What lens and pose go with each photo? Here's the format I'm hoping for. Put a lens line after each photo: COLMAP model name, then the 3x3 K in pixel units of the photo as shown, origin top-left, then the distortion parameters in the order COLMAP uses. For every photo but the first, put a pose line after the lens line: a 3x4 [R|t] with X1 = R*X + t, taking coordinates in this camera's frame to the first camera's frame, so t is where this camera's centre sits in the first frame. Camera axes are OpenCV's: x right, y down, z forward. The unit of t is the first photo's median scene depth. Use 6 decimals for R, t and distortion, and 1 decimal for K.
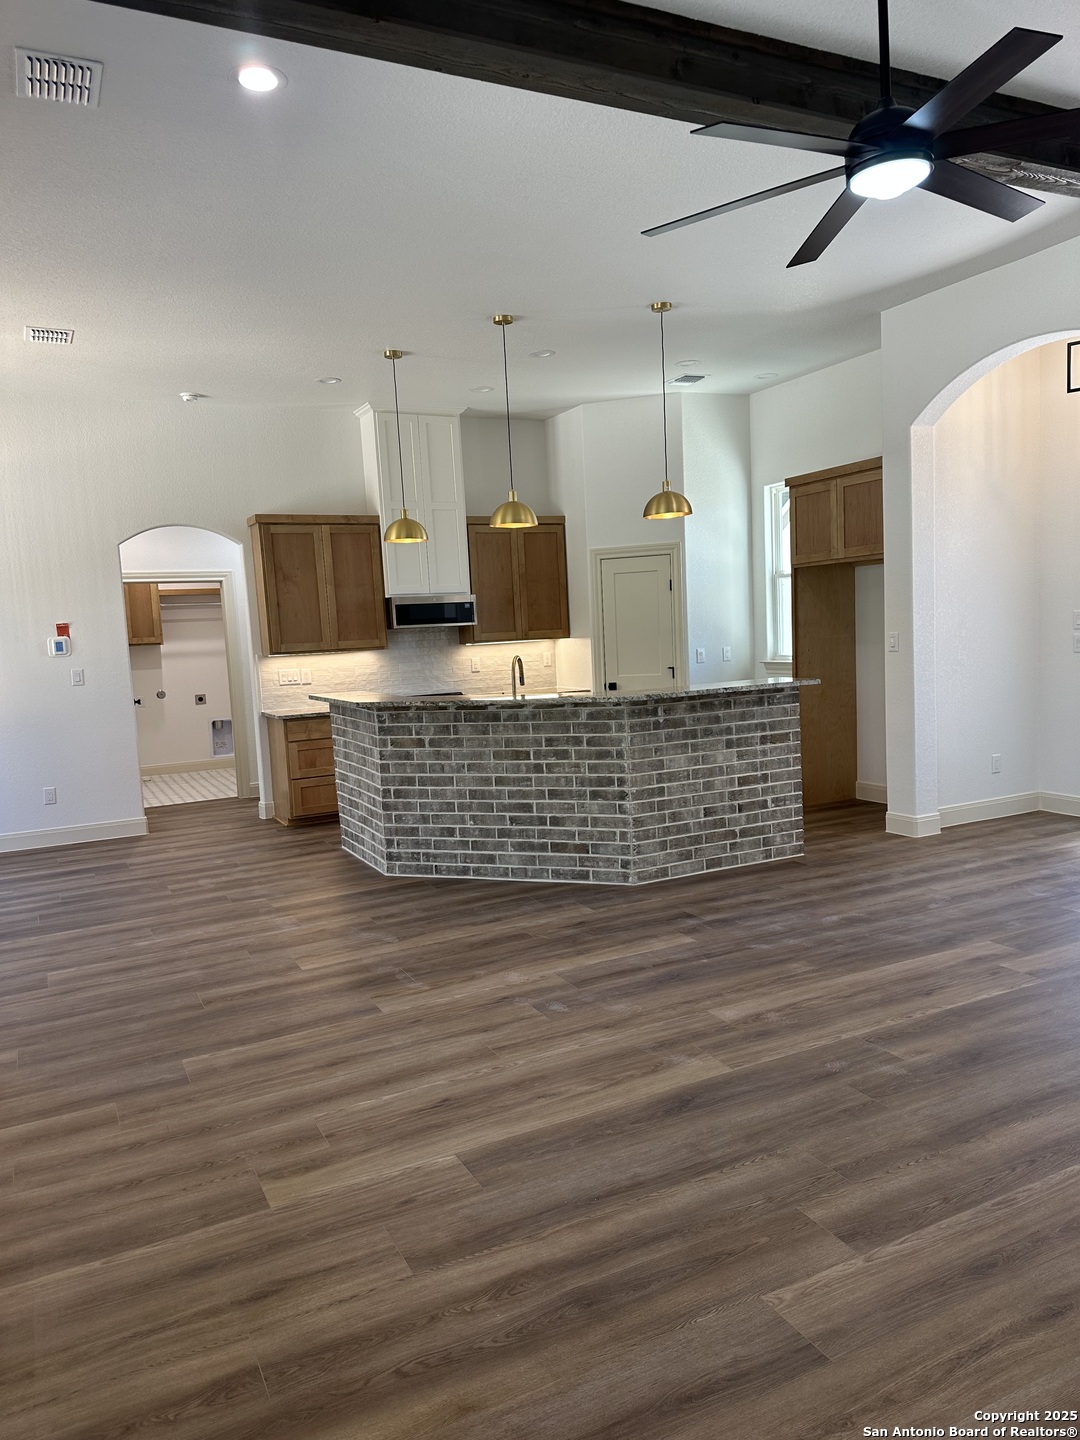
lens RADIAL K [[1010.6, 0, 540.6], [0, 1010.6, 726.5], [0, 0, 1]] dist [0.061012, -0.081569]
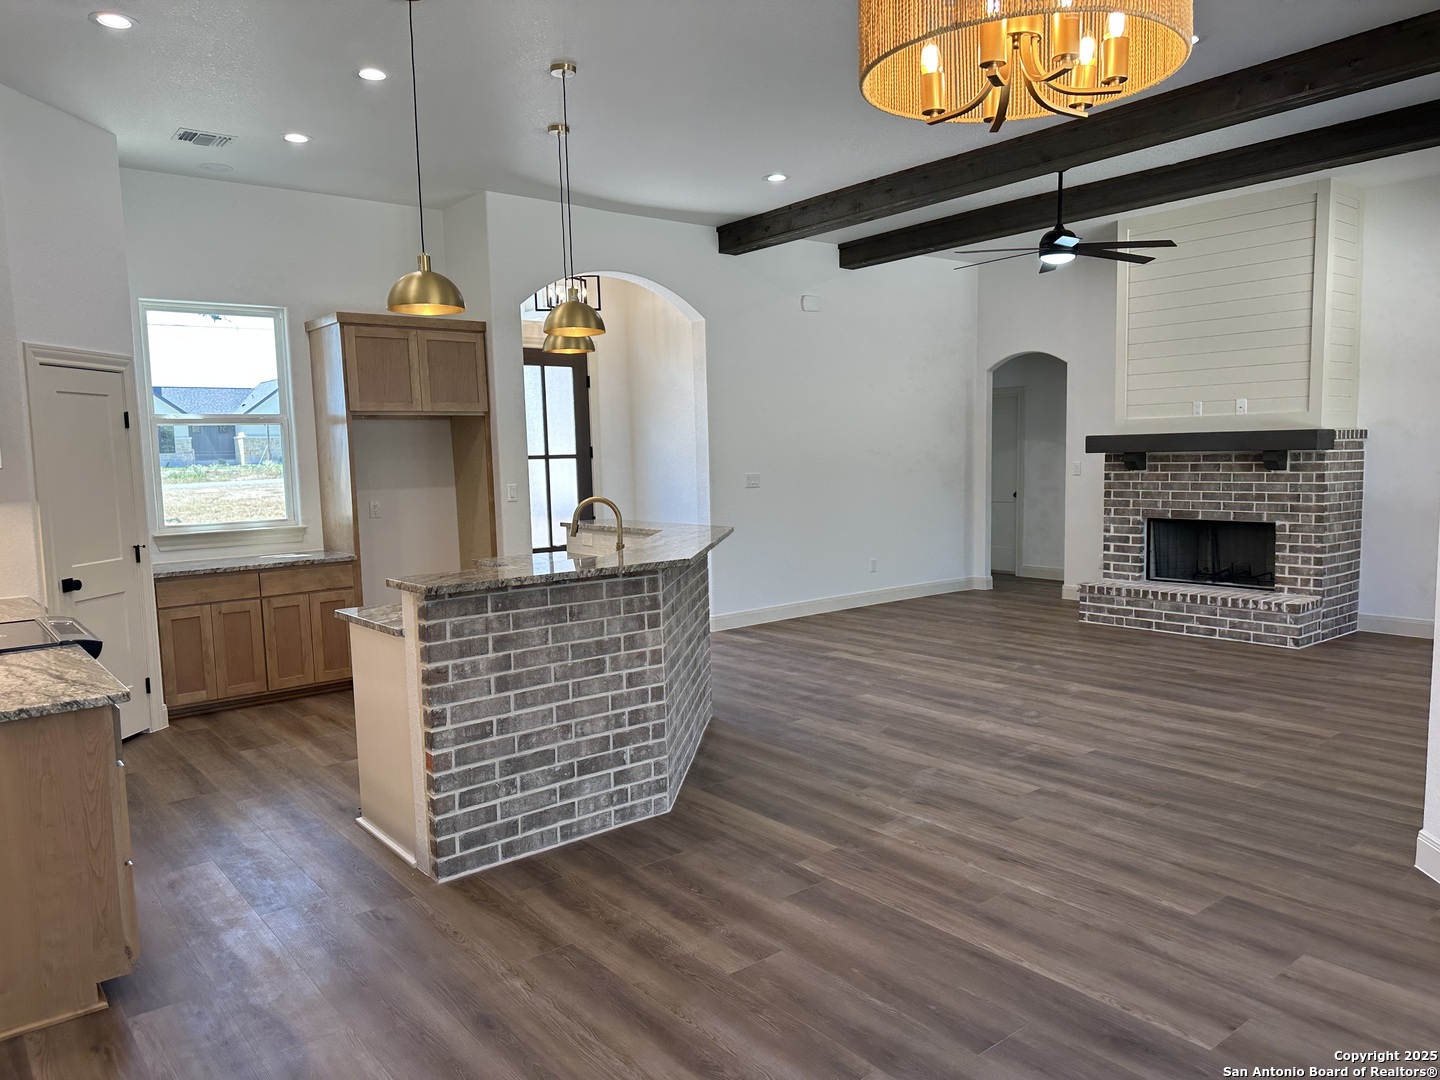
lens RADIAL K [[1010.6, 0, 714.1], [0, 1010.6, 547.3], [0, 0, 1]] dist [0.061012, -0.081569]
pose [[-0.208520, -0.041798, 0.977125, -0.890395], [0.132518, 0.988665, 0.070571, -0.081018], [-0.968999, 0.144202, -0.200617, 1.166598]]
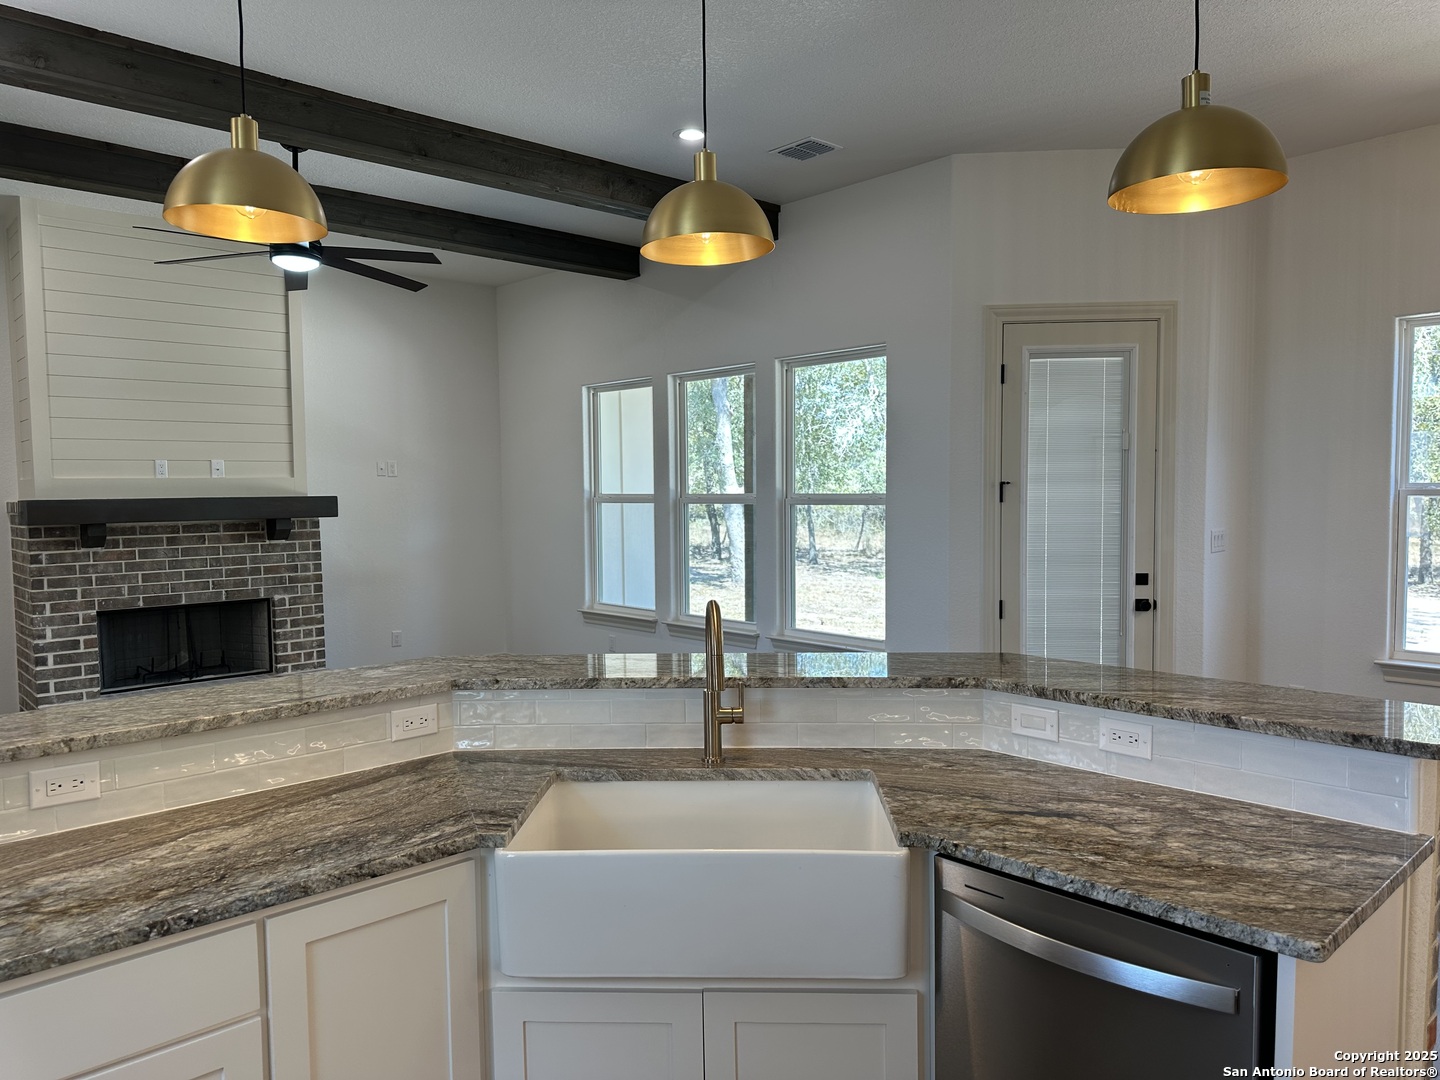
lens RADIAL K [[1010.6, 0, 705.4], [0, 1010.6, 542.3], [0, 0, 1]] dist [0.061012, -0.081569]
pose [[-0.958936, 0.074957, -0.273538, 0.098474], [0.031368, 0.986557, 0.160376, -0.165036], [0.281883, 0.145210, -0.948397, 1.471516]]
